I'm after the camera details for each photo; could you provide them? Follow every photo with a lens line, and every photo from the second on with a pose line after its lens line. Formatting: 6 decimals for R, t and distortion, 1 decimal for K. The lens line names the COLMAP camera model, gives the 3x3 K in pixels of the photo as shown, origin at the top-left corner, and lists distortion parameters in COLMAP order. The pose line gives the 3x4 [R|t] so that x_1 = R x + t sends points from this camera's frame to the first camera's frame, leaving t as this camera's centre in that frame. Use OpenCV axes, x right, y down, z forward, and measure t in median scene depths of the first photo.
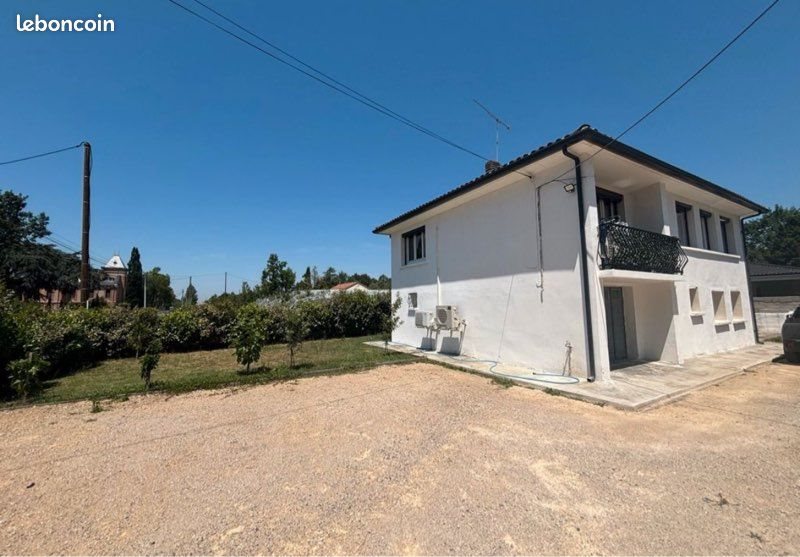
lens RADIAL K [[325.0, 0, 399.4], [0, 325.0, 274.4], [0, 0, 1]] dist [0.002971, 0.000159]
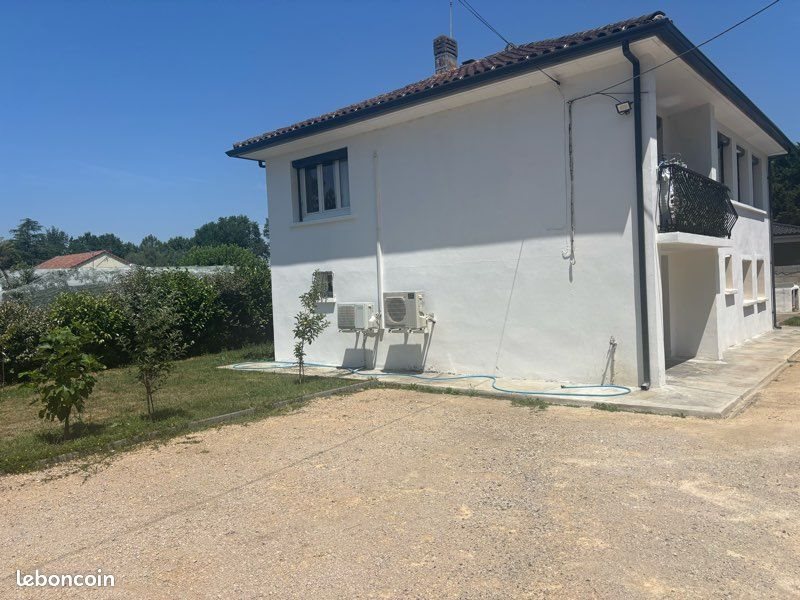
lens RADIAL K [[607.5, 0, 399.7], [0, 607.5, 306.7], [0, 0, 1]] dist [0.051930, -0.029190]
pose [[0.938479, -0.039885, 0.343026, -0.315733], [-0.000486, 0.993154, 0.116808, -0.008462], [-0.345337, -0.109789, 0.932035, -0.044991]]
